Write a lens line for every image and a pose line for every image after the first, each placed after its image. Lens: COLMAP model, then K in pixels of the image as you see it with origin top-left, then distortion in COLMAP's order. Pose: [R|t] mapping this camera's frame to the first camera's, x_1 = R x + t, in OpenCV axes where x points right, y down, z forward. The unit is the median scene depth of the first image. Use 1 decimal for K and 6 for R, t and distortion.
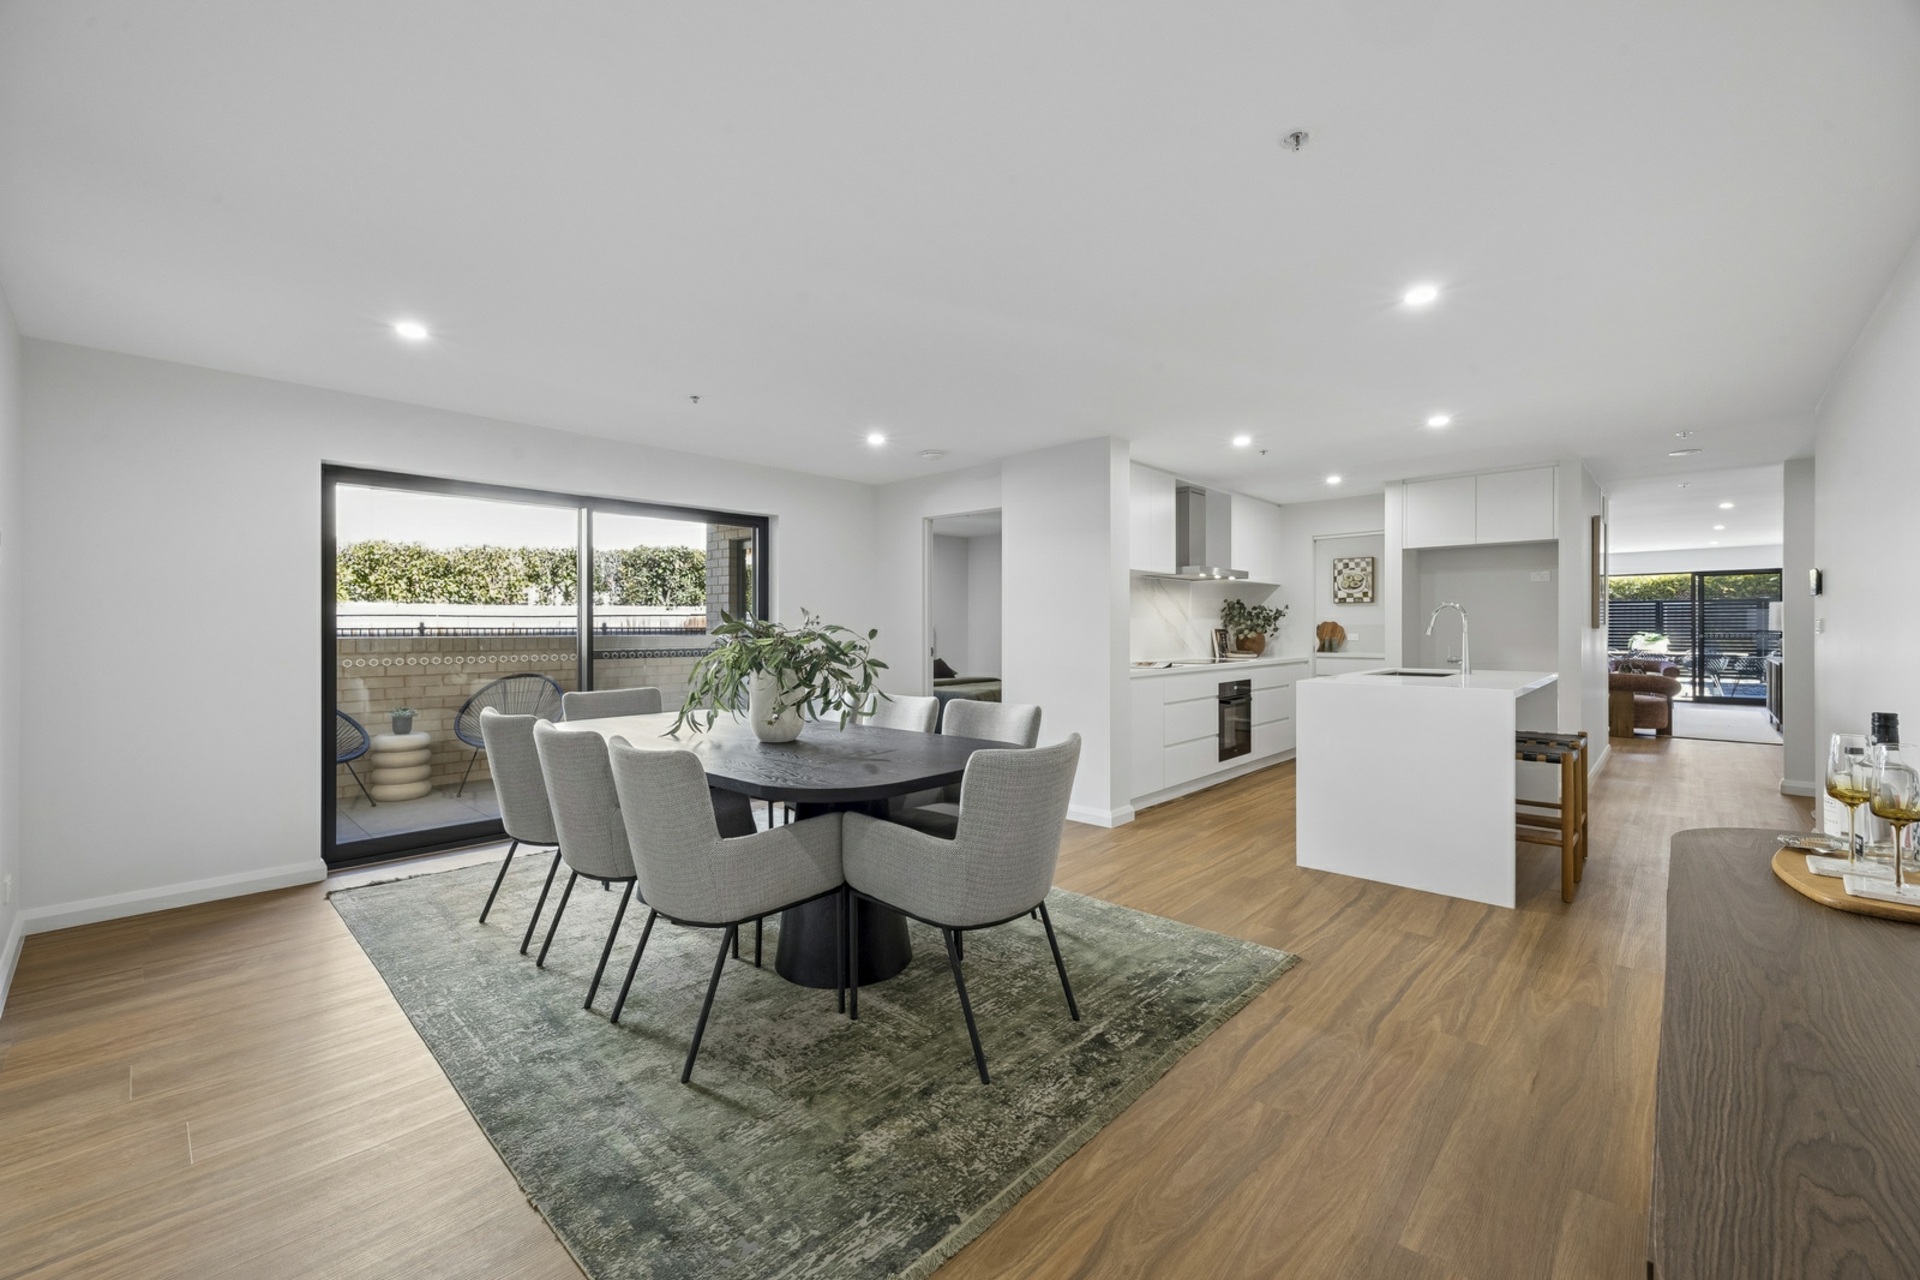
lens RADIAL K [[762.5, 0, 954.5], [0, 762.5, 626.4], [0, 0, 1]] dist [0.003103, 0.000027]
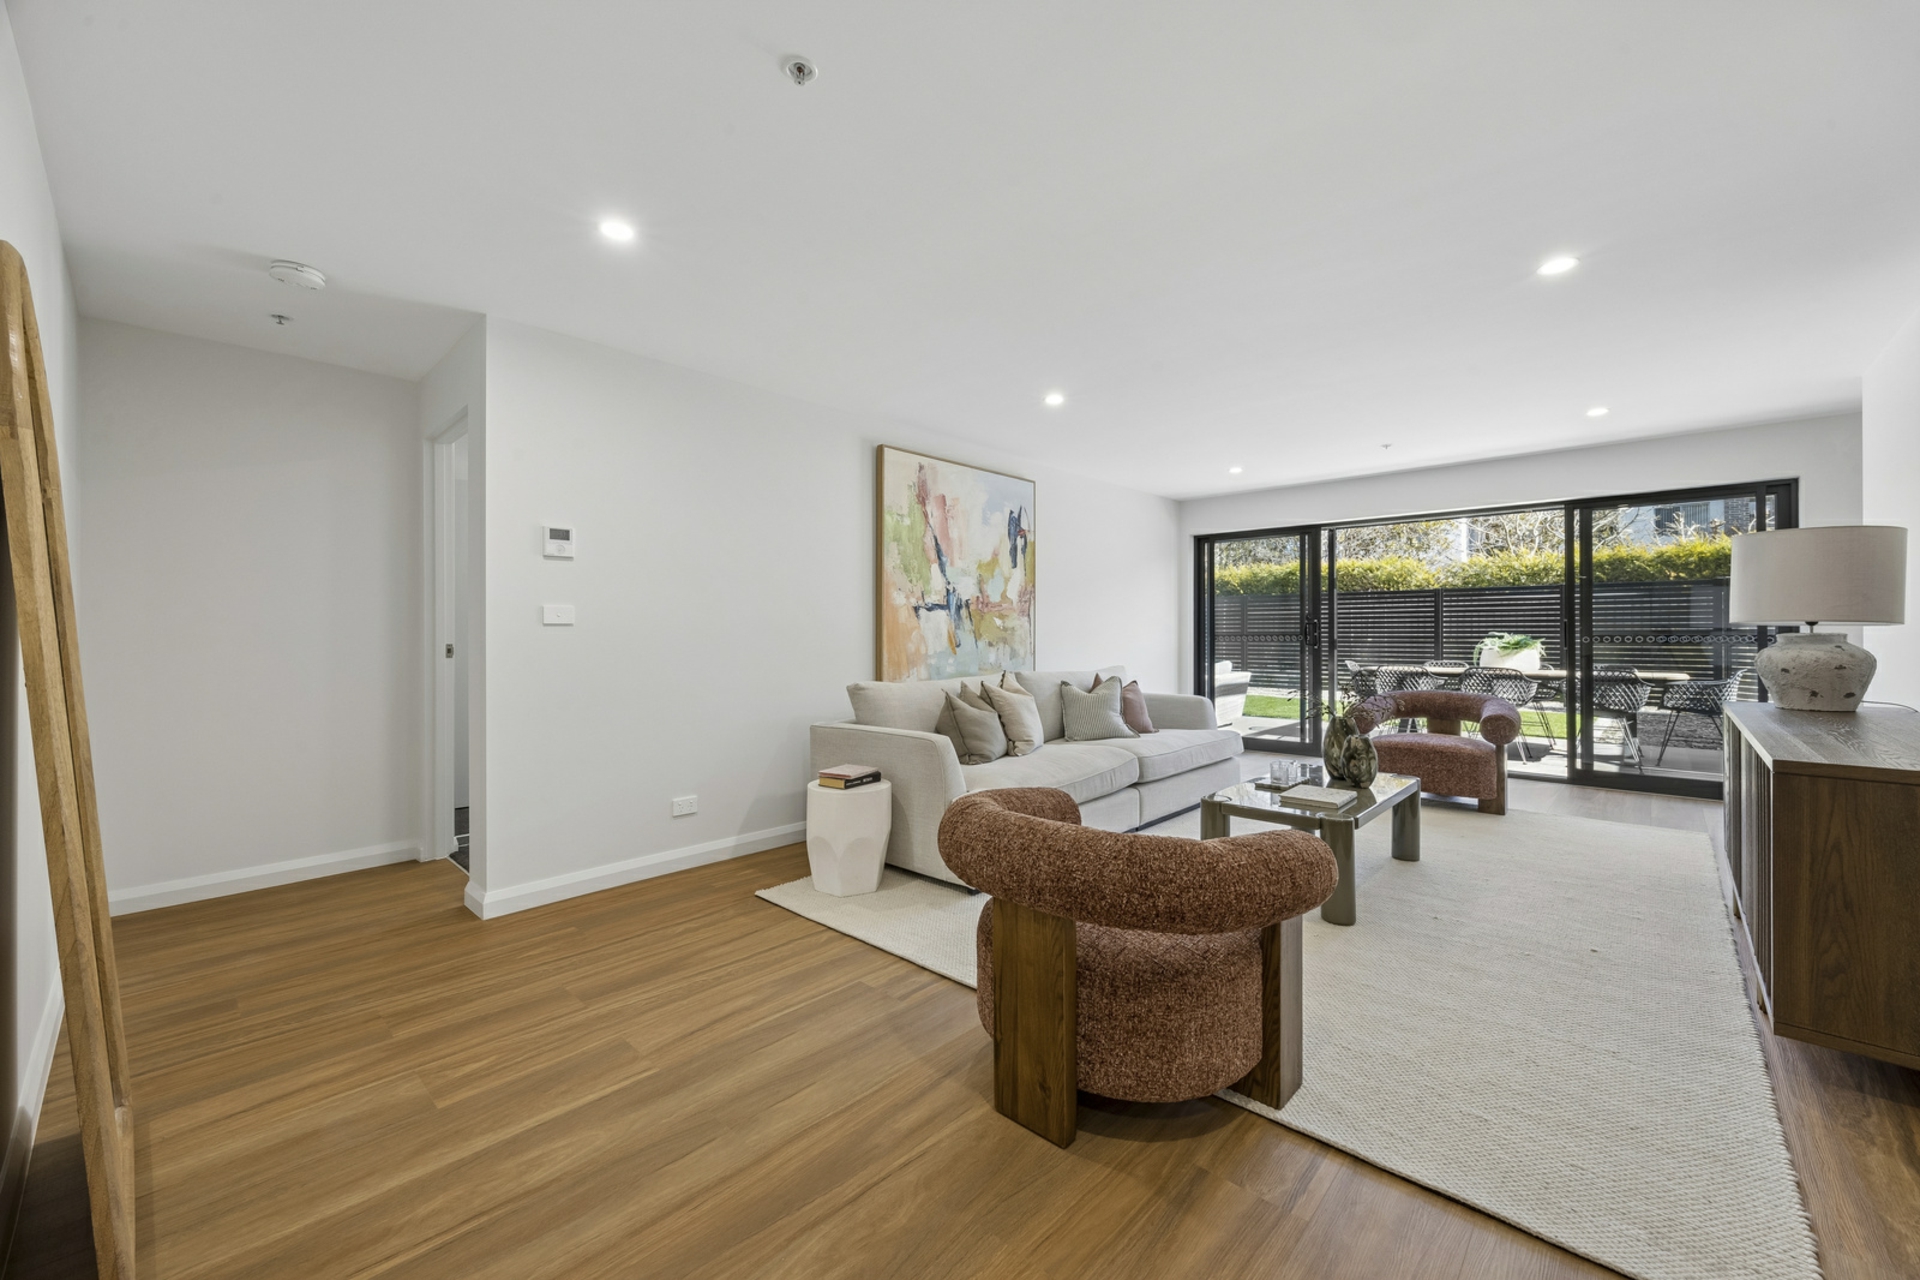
lens RADIAL K [[762.5, 0, 934.7], [0, 762.5, 630.3], [0, 0, 1]] dist [0.003103, 0.000027]
pose [[0.999955, 0.000095, 0.009514, 0.541609], [-0.000134, 0.999992, 0.004099, 0.004755], [-0.009514, -0.004100, 0.999946, 0.506558]]
